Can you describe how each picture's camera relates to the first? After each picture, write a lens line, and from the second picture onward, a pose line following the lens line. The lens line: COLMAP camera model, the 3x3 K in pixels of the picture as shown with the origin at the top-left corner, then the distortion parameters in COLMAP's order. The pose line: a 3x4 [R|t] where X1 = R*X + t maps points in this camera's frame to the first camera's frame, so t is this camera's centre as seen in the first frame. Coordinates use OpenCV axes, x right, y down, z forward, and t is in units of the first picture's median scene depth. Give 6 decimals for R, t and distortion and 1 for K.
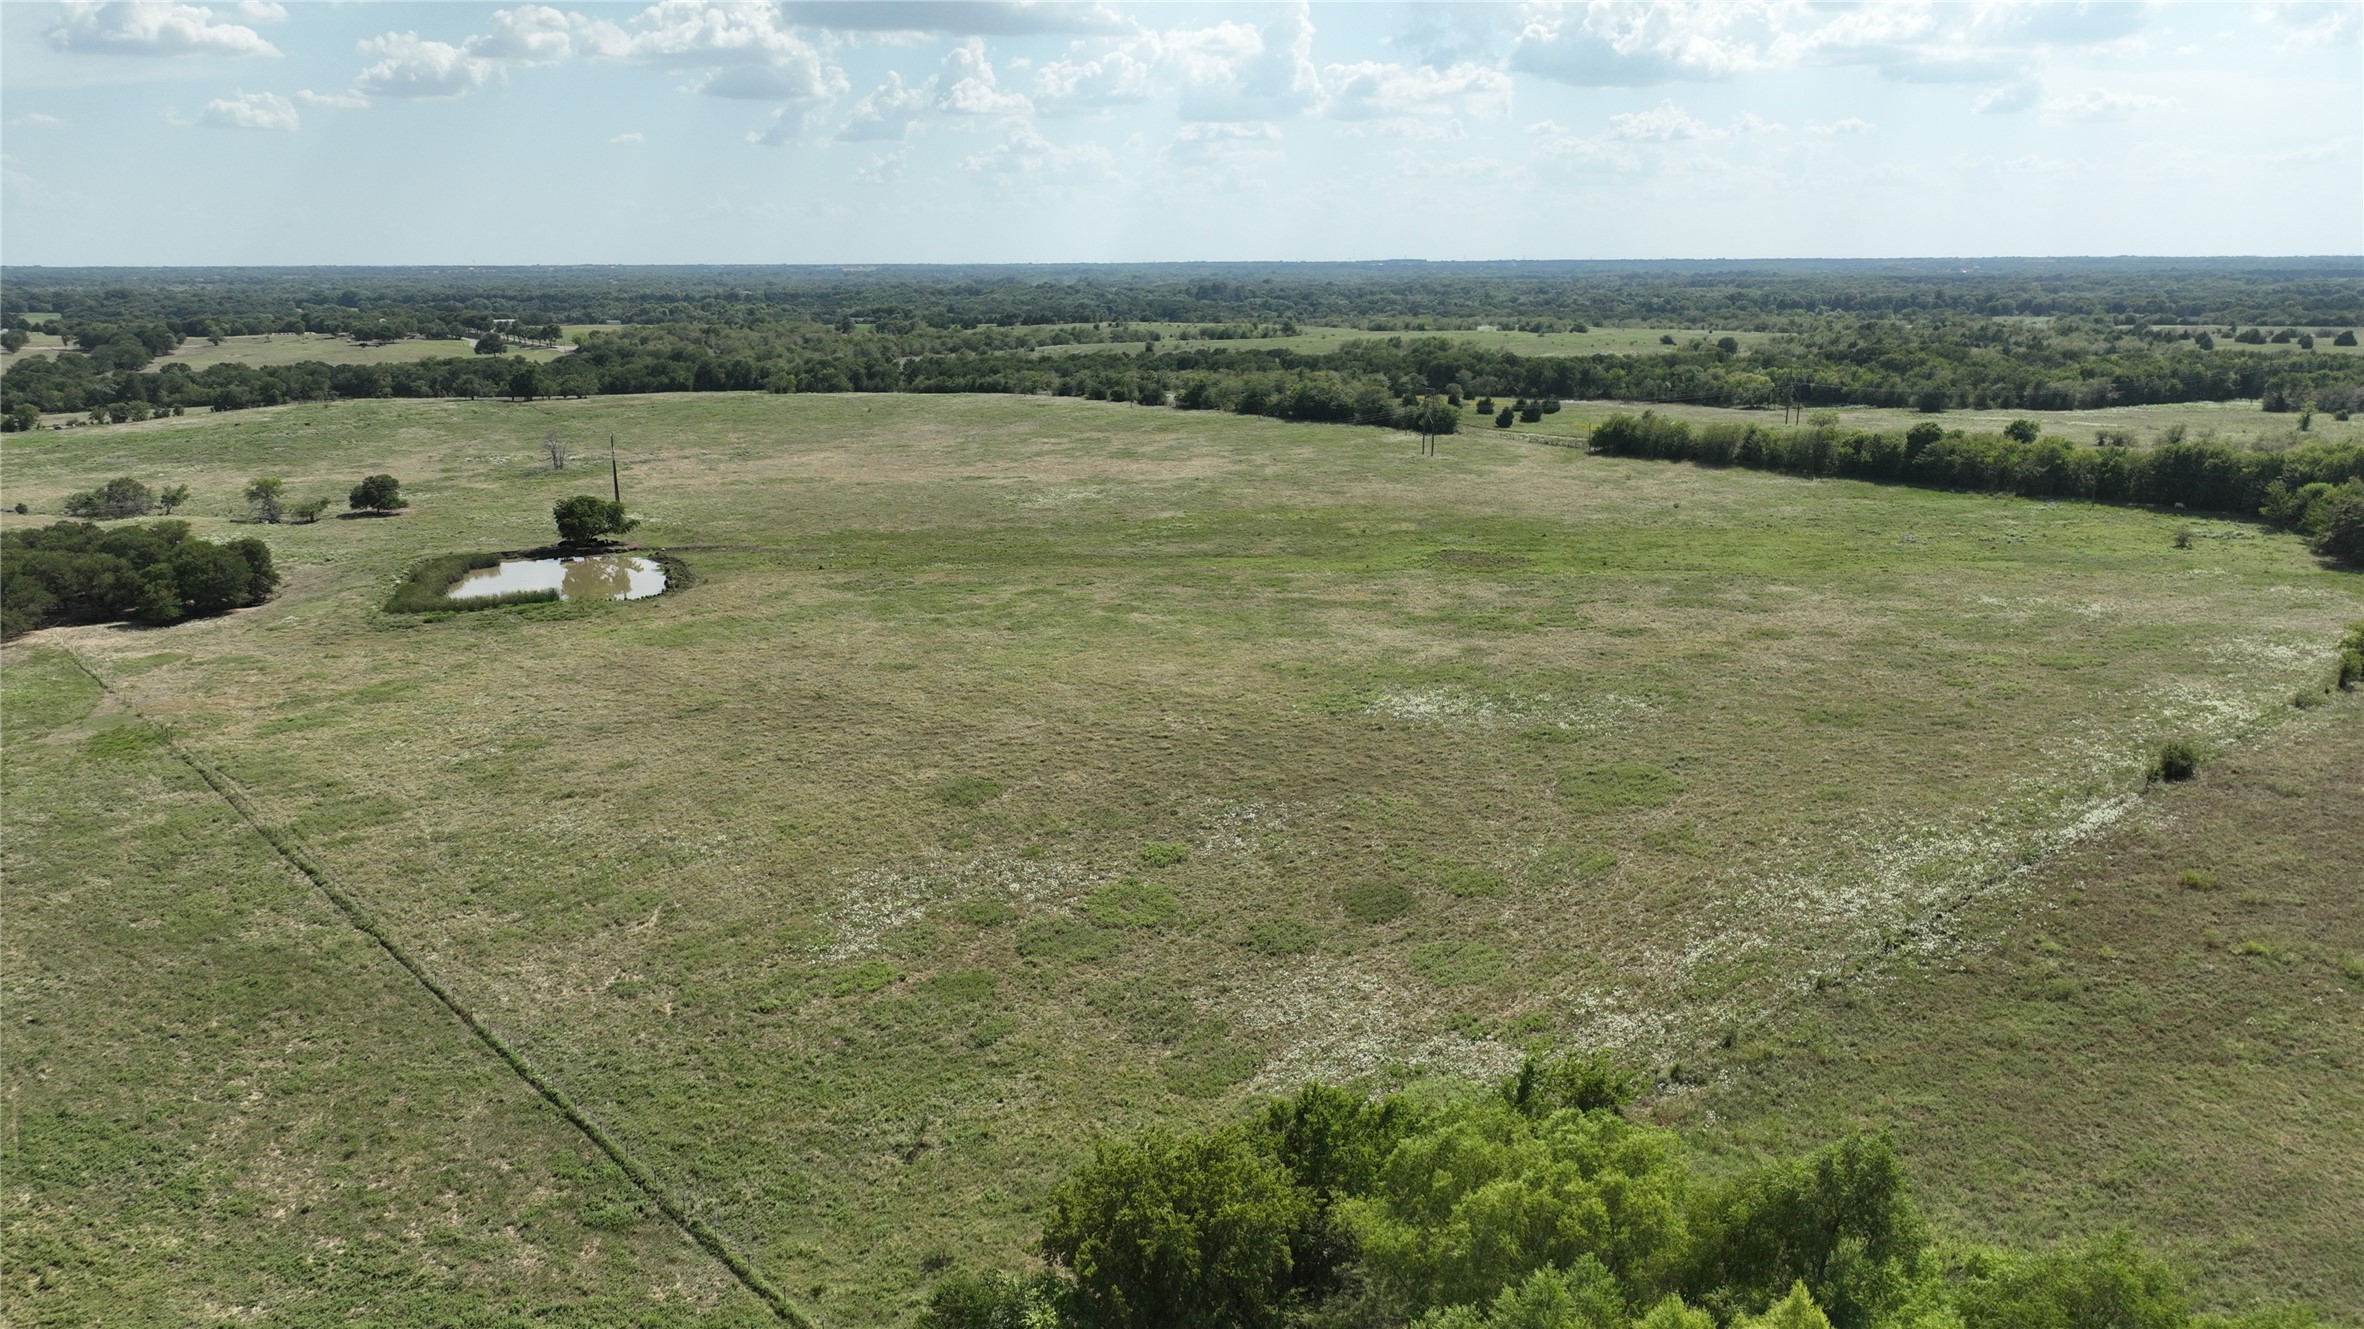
lens RADIAL K [[1657.5, 0, 1185.3], [0, 1657.5, 666.2], [0, 0, 1]] dist [0.001939, 0.007364]
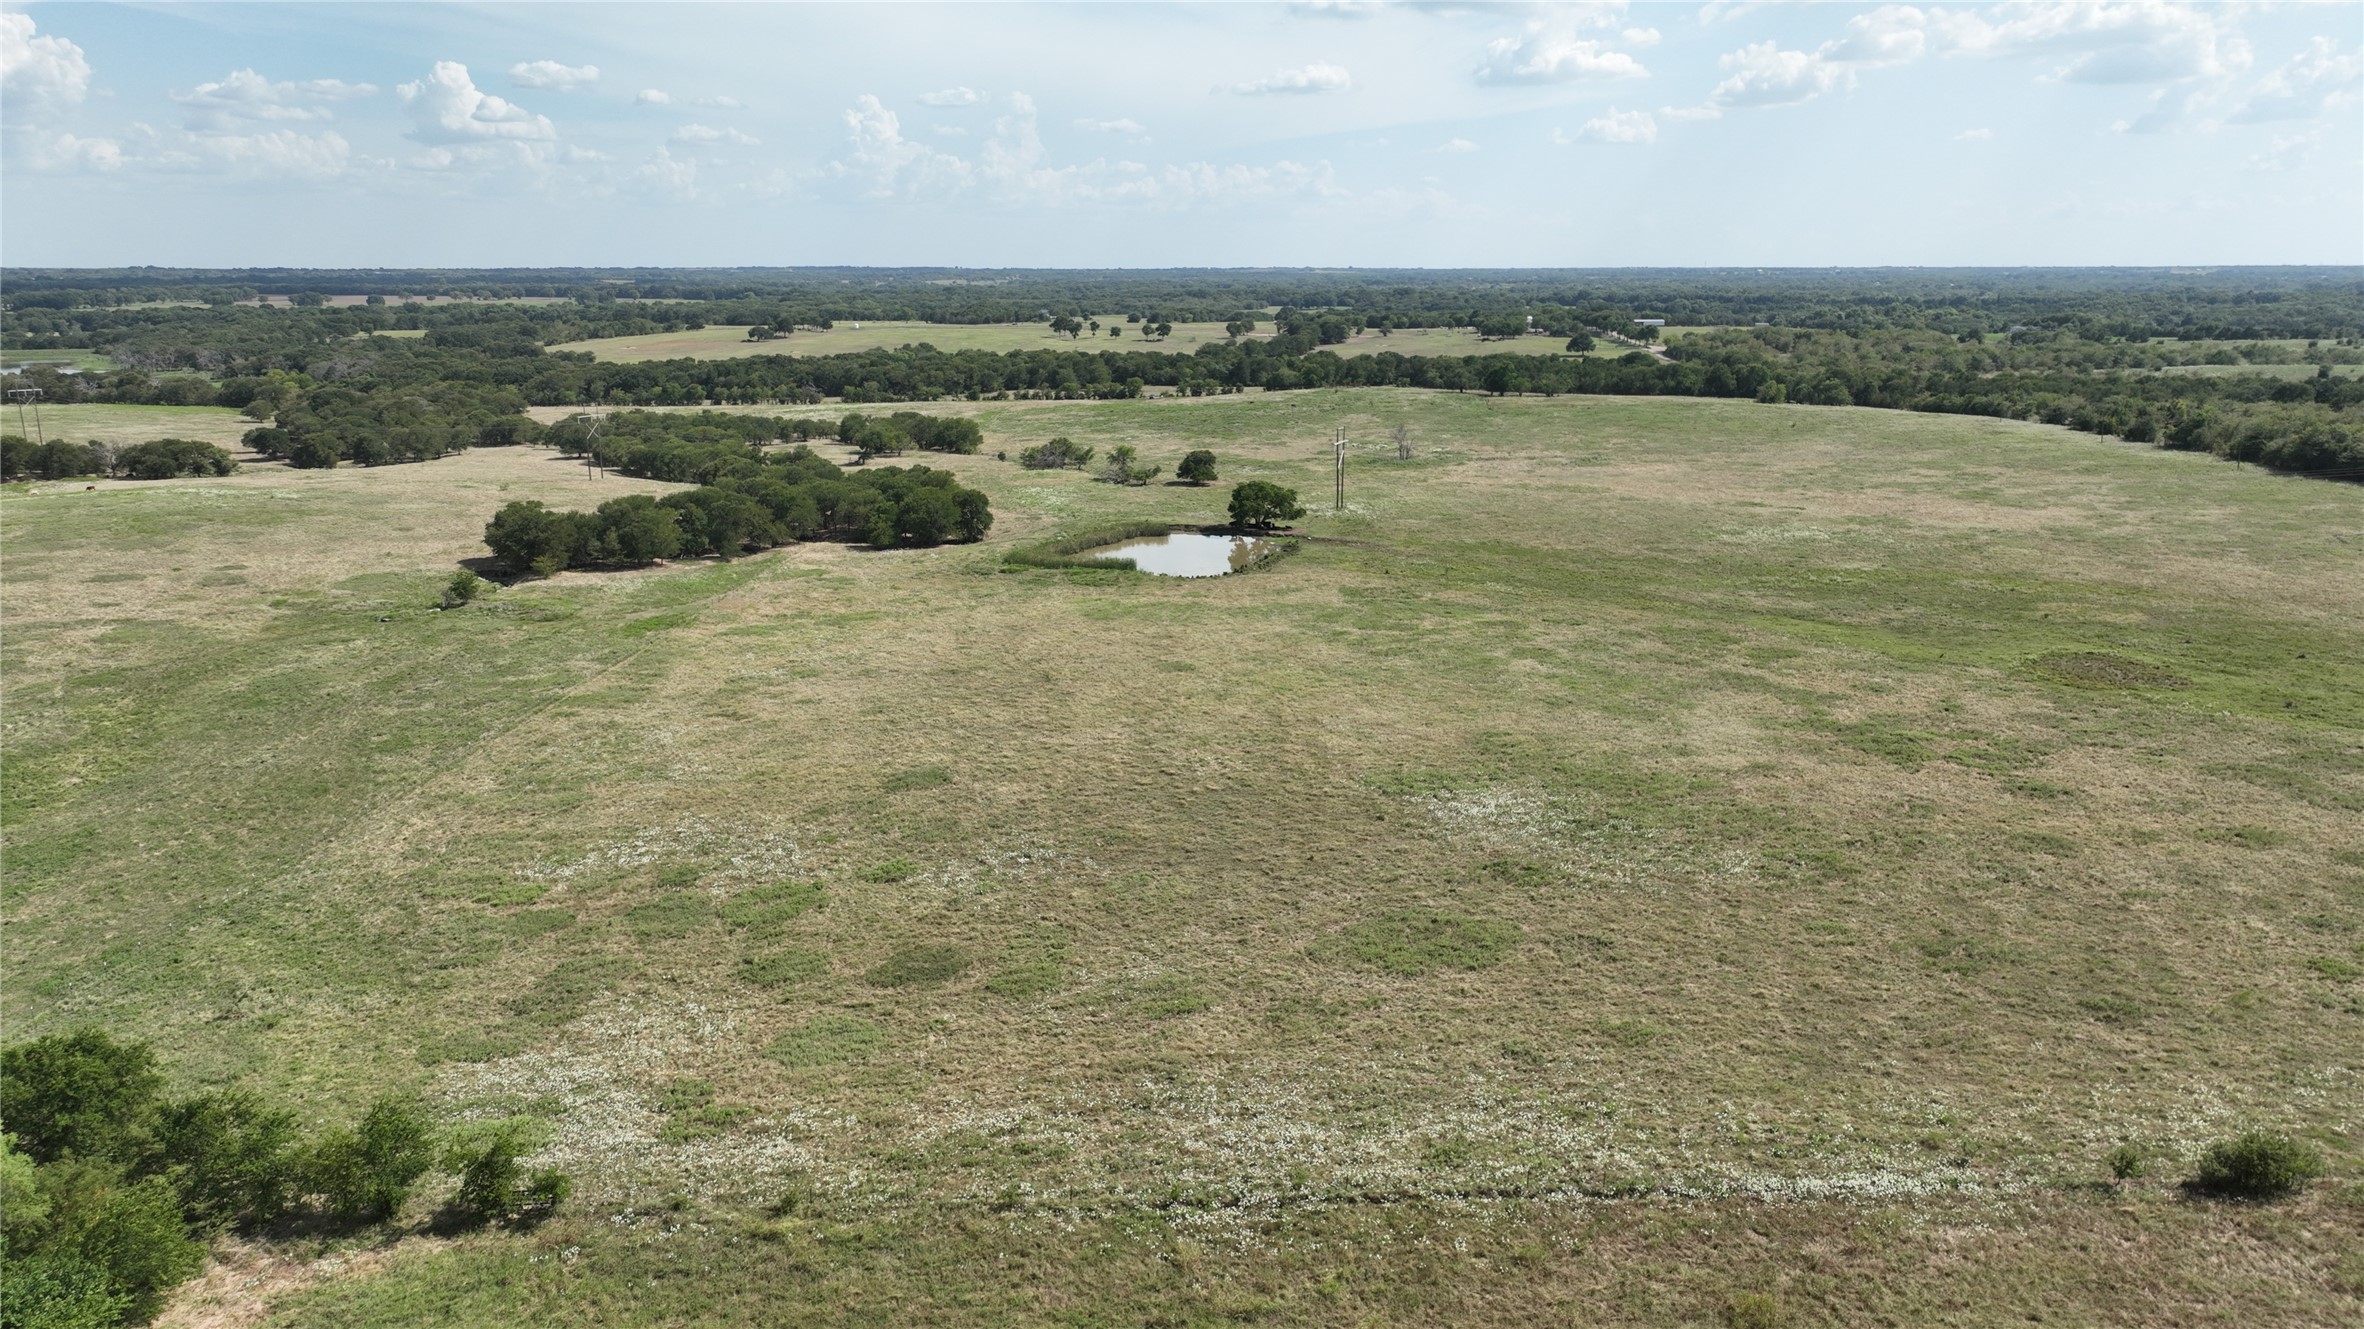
lens RADIAL K [[1657.5, 0, 1185.3], [0, 1657.5, 666.2], [0, 0, 1]] dist [0.001939, 0.007364]
pose [[0.739070, 0.160094, -0.654328, 0.285456], [-0.160885, 0.985189, 0.059324, -0.035730], [0.654134, 0.061427, 0.753880, 0.146197]]
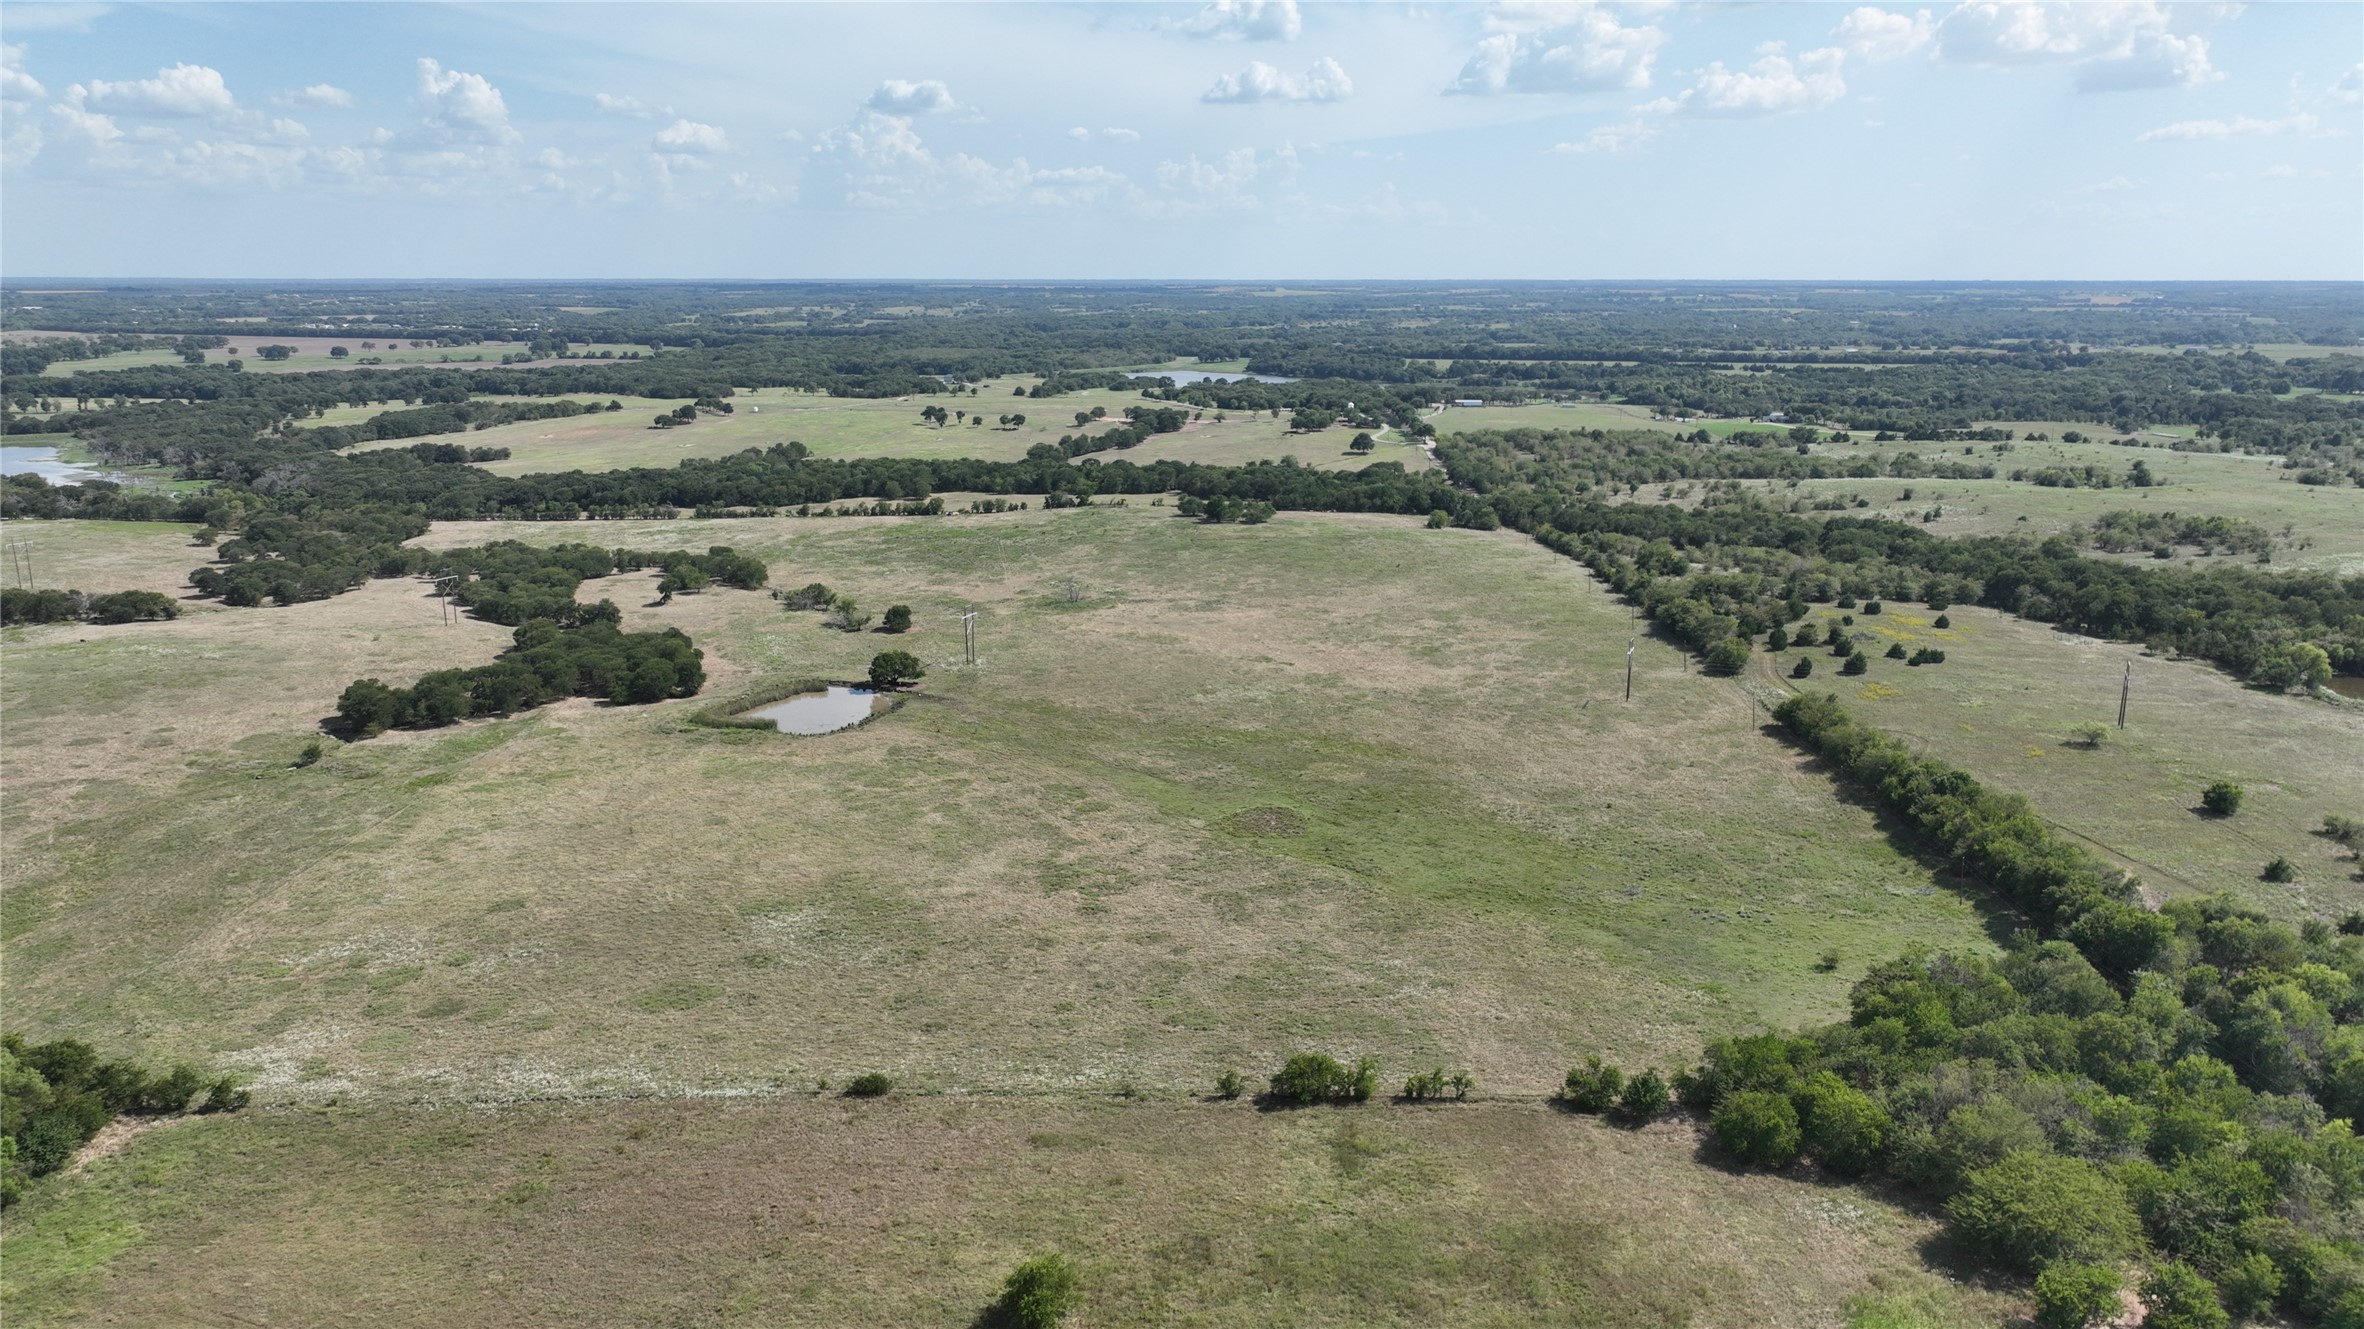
lens RADIAL K [[1654.0, 0, 1182.0], [0, 1654.0, 664.5], [0, 0, 1]] dist [0.005334, 0.007363]
pose [[0.744318, 0.156371, -0.649260, 0.738916], [-0.159979, 0.985643, 0.053986, -0.191791], [0.648381, 0.063685, 0.758648, 0.007922]]
